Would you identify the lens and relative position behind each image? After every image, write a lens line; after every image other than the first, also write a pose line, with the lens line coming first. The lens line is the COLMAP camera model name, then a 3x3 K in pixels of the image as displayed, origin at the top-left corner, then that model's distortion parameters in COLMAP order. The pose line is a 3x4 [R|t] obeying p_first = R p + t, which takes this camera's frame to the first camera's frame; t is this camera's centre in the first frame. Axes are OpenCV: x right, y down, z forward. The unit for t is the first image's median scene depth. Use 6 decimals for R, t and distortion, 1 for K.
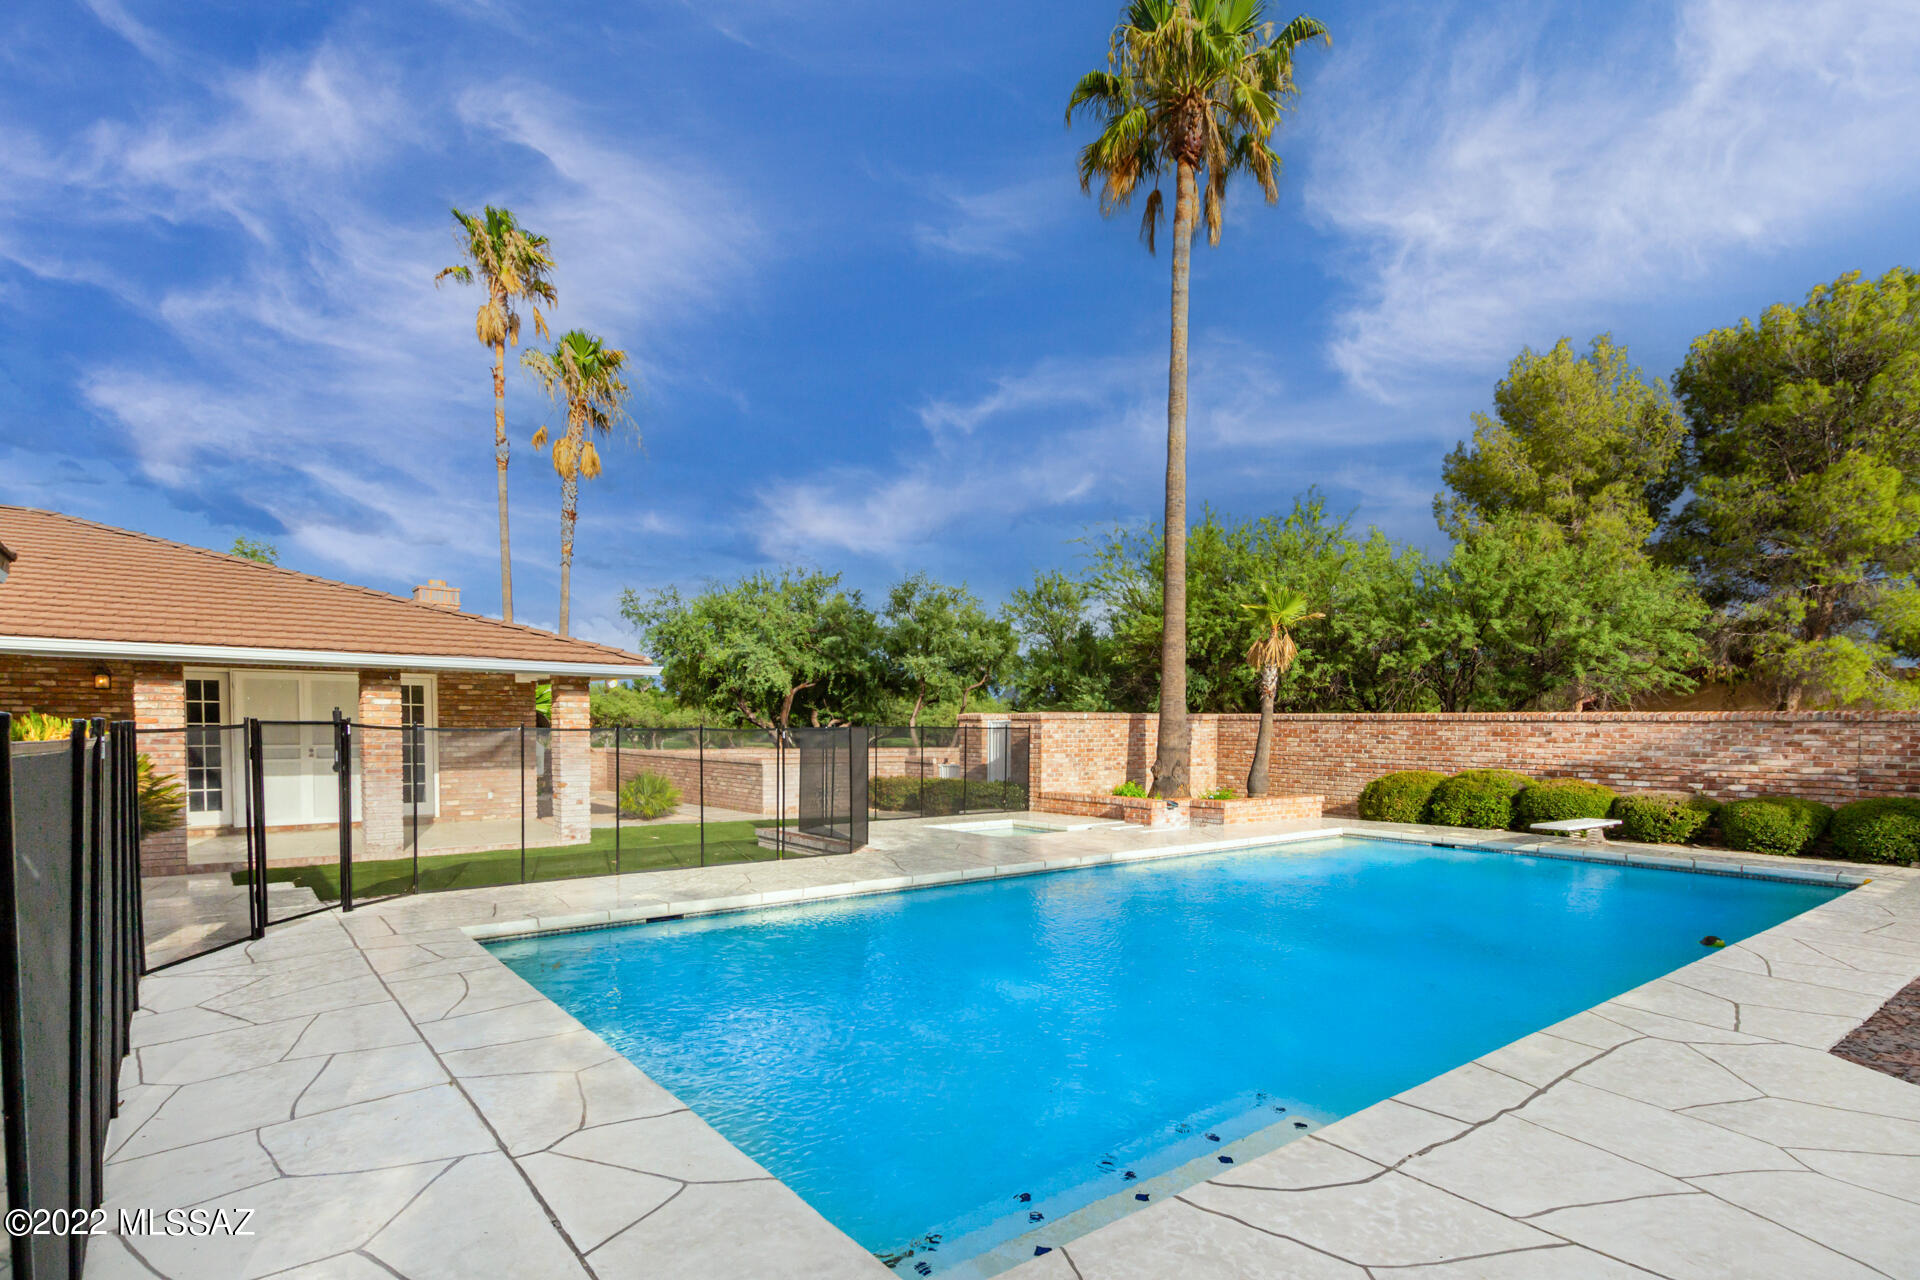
lens RADIAL K [[930.2, 0, 956.0], [0, 930.2, 668.3], [0, 0, 1]] dist [0.001238, -0.000149]
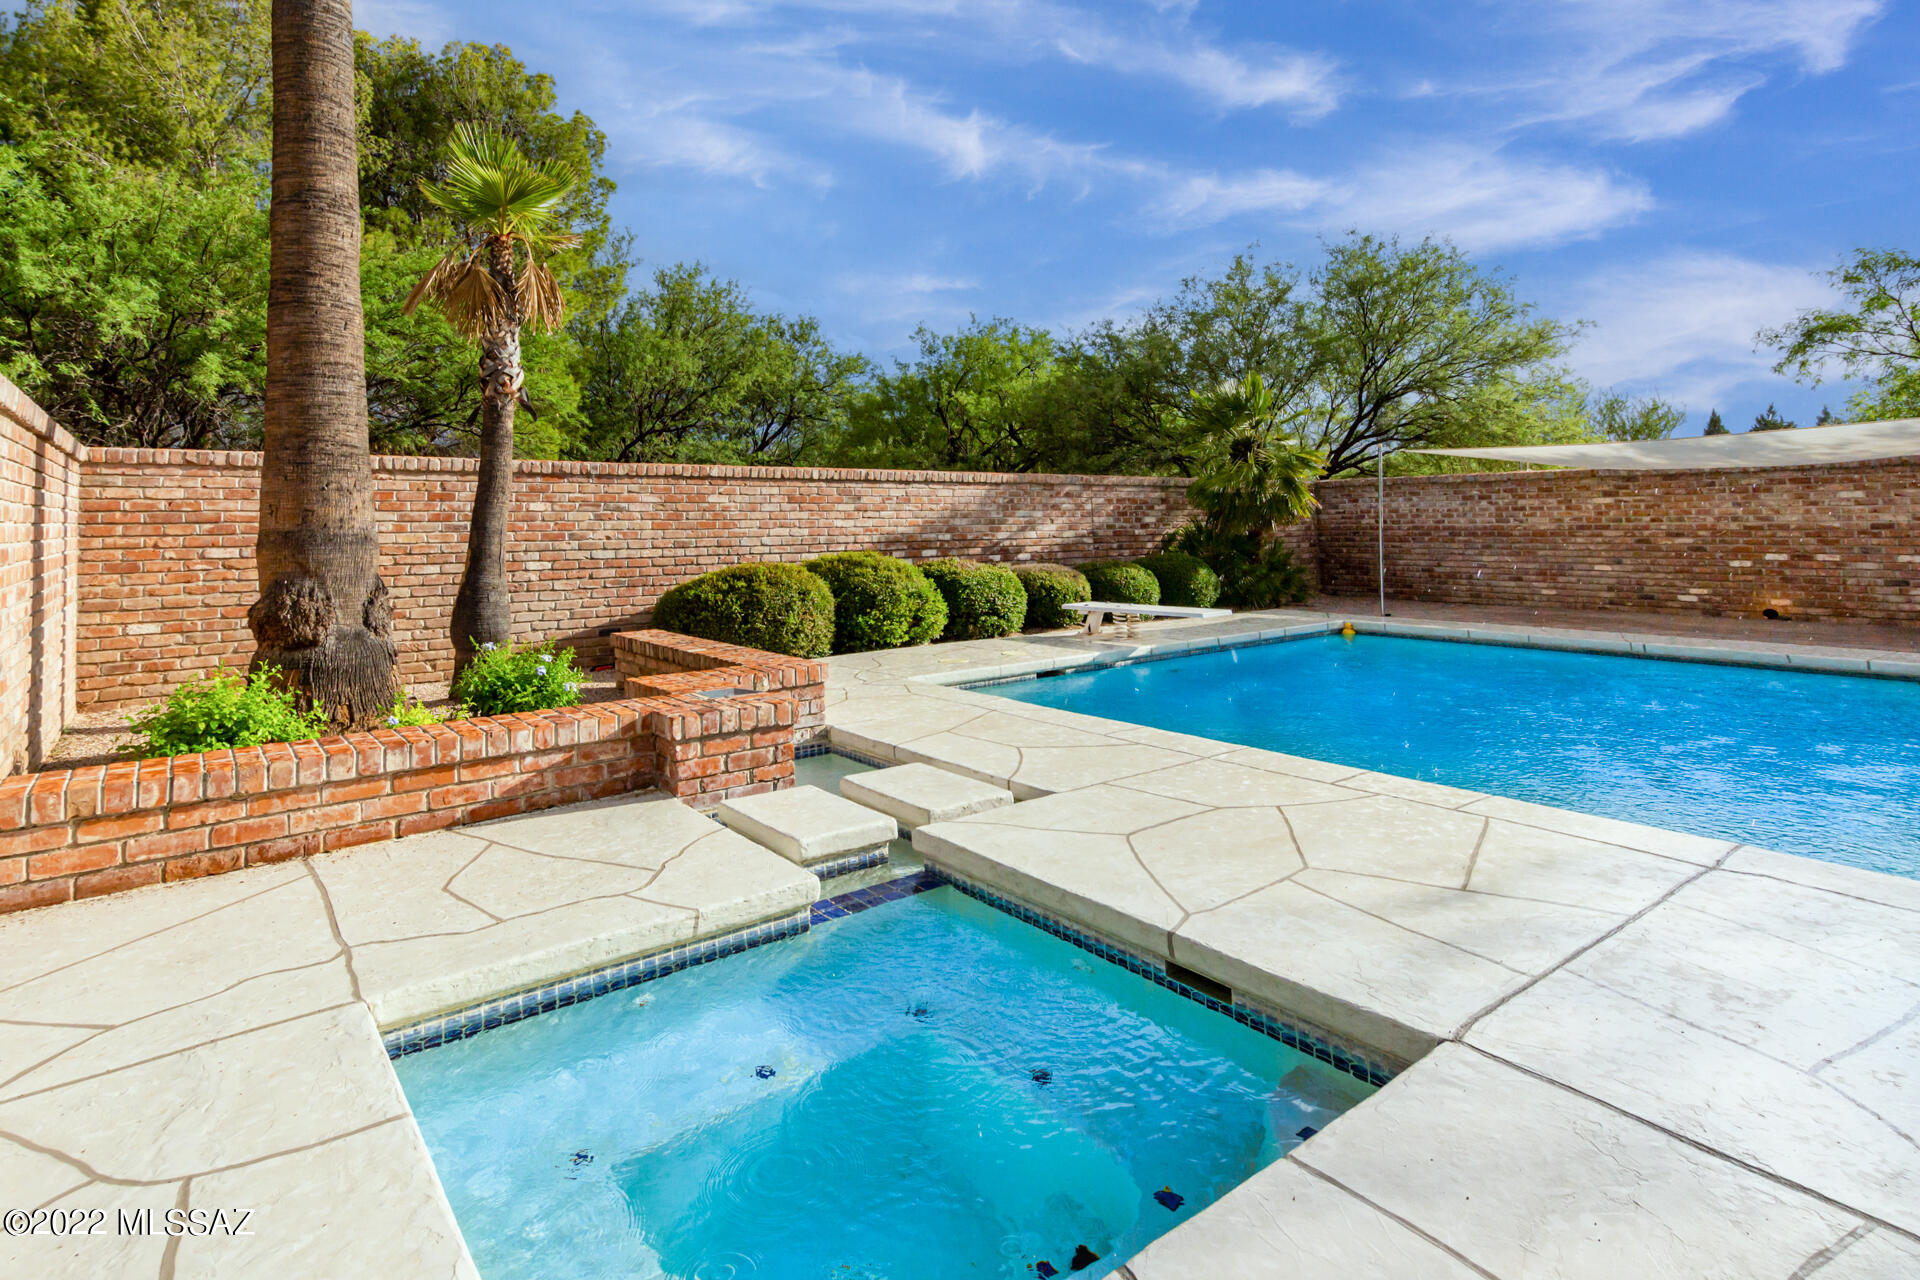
lens RADIAL K [[930.2, 0, 956.0], [0, 930.2, 668.3], [0, 0, 1]] dist [0.001238, -0.000149]
pose [[0.017461, -0.160998, 0.986800, -0.083279], [-0.047499, 0.985703, 0.161659, 0.085951], [-0.998719, -0.049695, 0.009564, 0.987160]]
